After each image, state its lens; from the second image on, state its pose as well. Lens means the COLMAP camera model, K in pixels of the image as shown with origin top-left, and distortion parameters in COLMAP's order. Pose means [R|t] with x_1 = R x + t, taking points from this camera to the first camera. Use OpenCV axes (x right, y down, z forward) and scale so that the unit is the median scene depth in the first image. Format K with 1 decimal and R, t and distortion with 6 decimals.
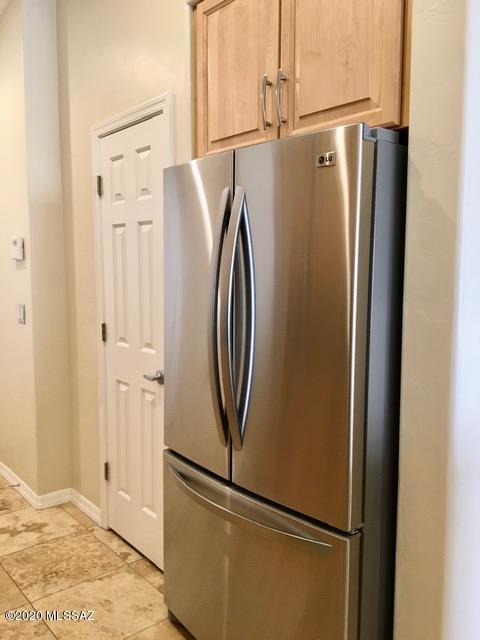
lens RADIAL K [[546.8, 0, 237.8], [0, 546.8, 320.0], [0, 0, 1]] dist [0.034423, -0.021632]
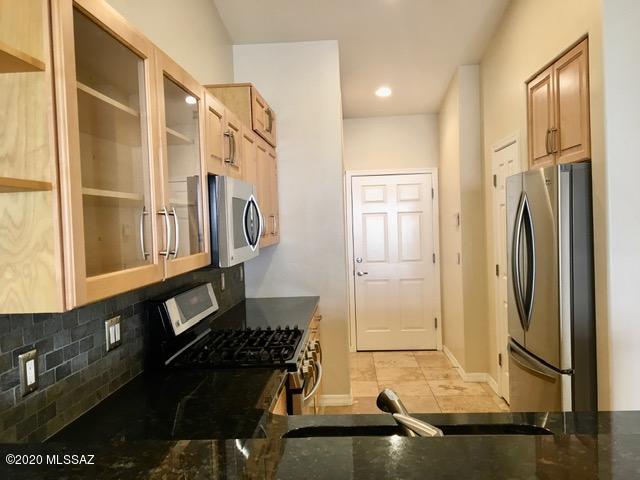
lens RADIAL K [[546.8, 0, 318.8], [0, 546.8, 238.7], [0, 0, 1]] dist [0.034423, -0.021632]
pose [[0.727596, -0.004831, -0.685989, 0.450924], [-0.036953, 0.998247, -0.046224, 0.022924], [0.685010, 0.058981, 0.726142, -0.500256]]
